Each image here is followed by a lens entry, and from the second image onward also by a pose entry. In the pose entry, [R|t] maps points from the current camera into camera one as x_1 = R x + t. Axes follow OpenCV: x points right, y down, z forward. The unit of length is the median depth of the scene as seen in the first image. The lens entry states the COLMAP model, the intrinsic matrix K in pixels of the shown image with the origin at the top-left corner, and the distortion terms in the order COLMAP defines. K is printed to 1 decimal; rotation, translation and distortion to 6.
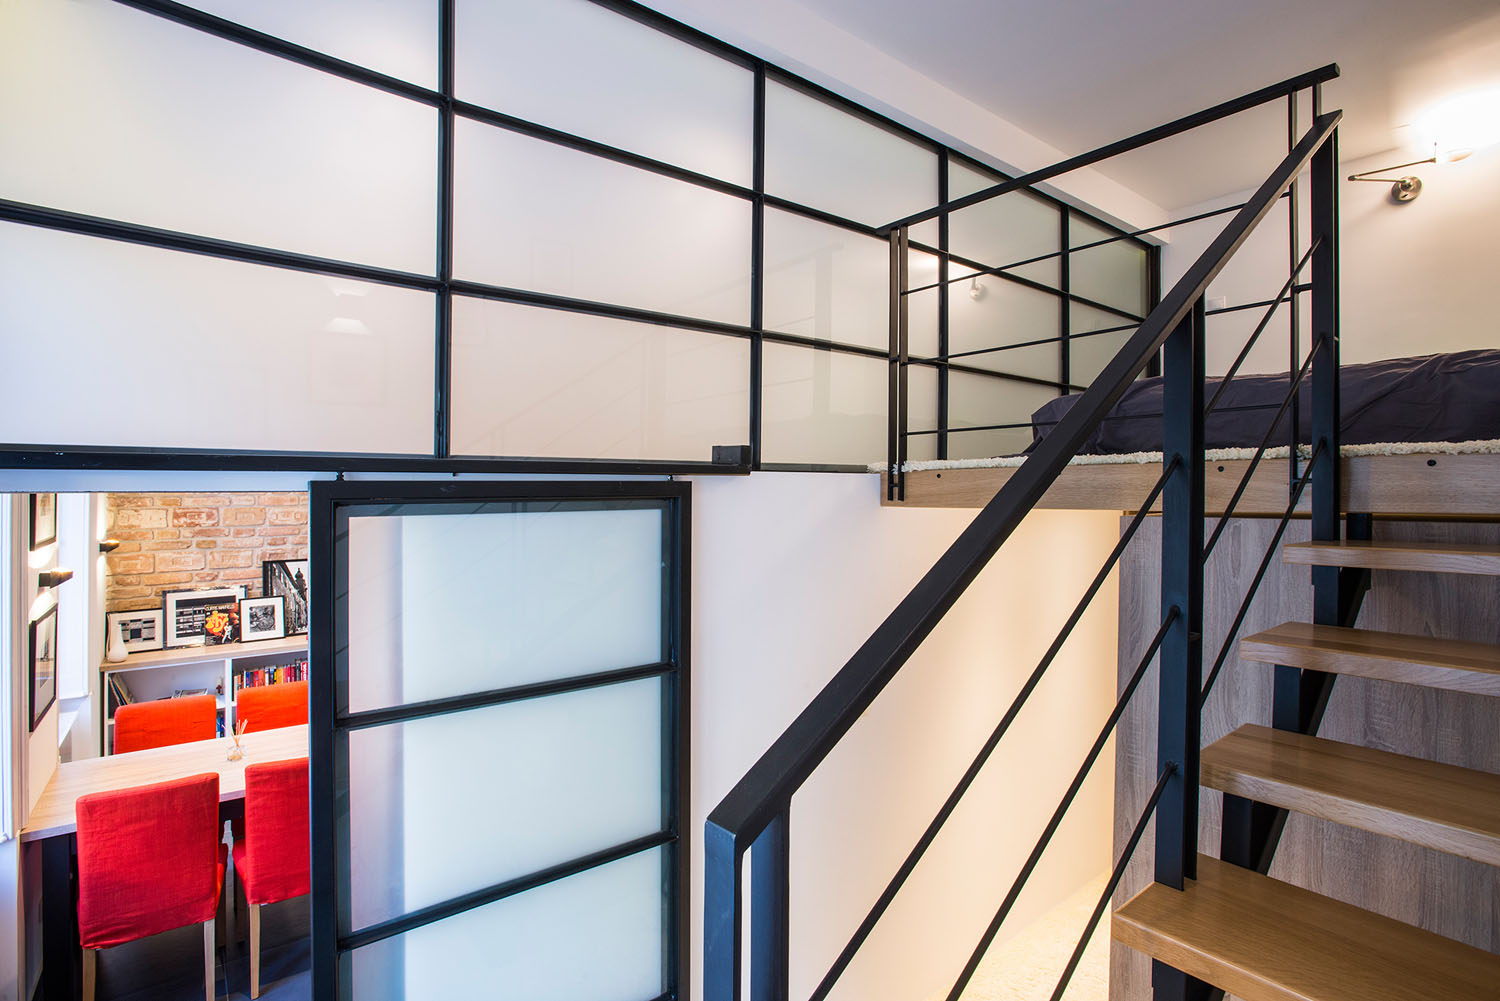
lens RADIAL K [[728.7, 0, 704.9], [0, 728.7, 487.6], [0, 0, 1]] dist [0.024318, -0.007813]
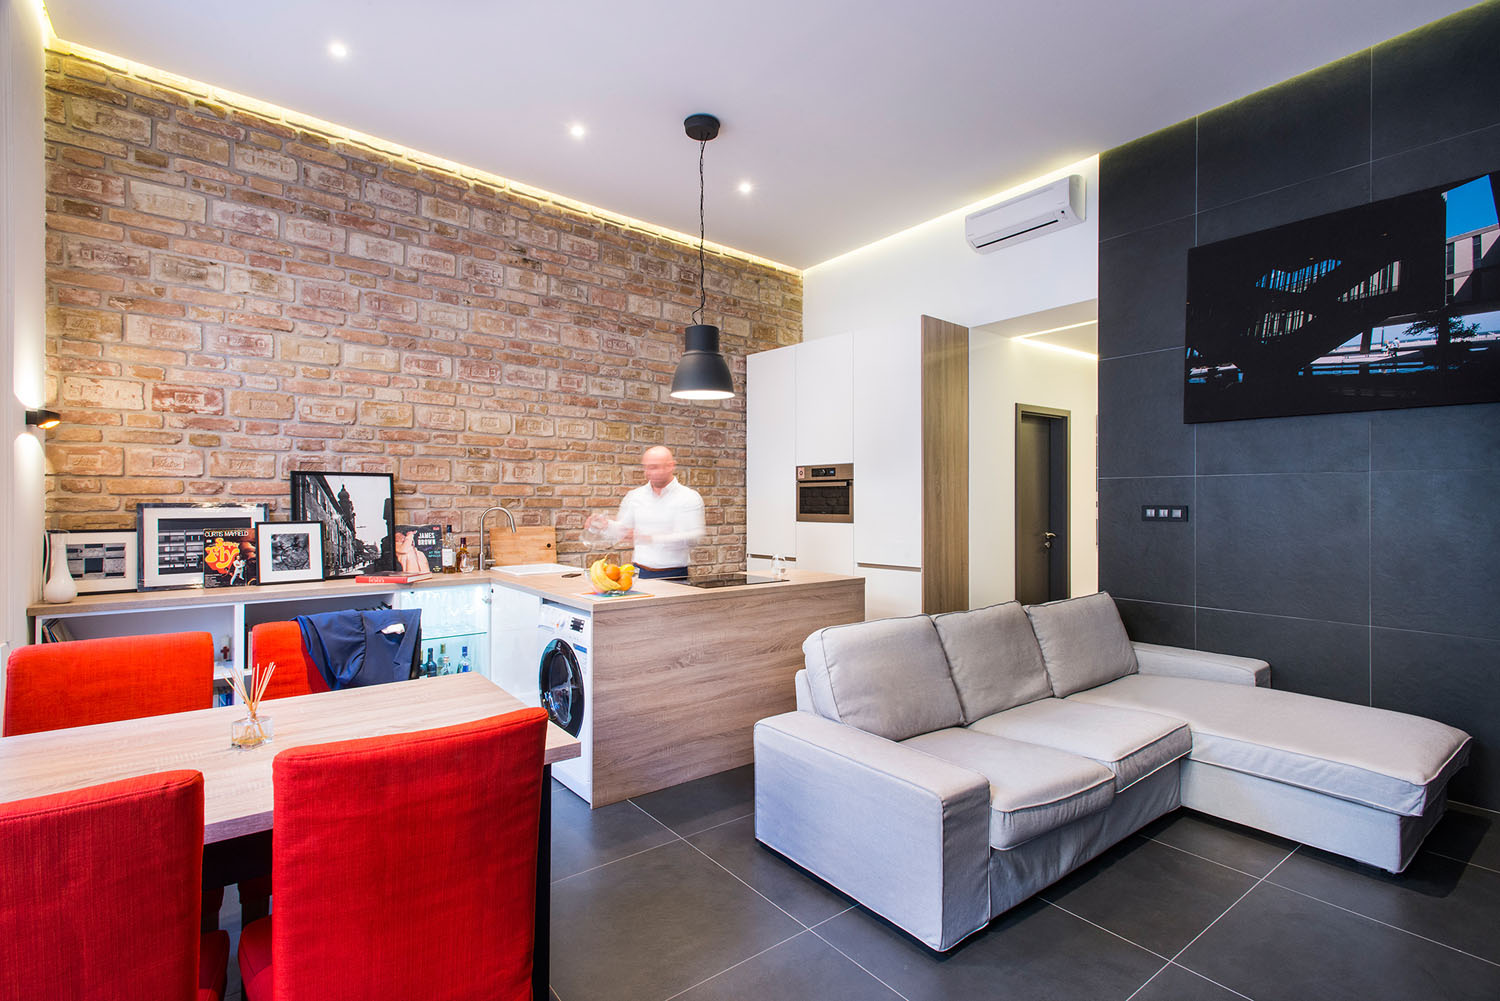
lens RADIAL K [[728.7, 0, 776.9], [0, 728.7, 497.7], [0, 0, 1]] dist [0.024318, -0.007813]
pose [[0.998640, 0.010033, 0.051169, -0.187936], [-0.010875, 0.999810, 0.016202, 0.115976], [-0.050996, -0.016736, 0.998559, 0.297088]]
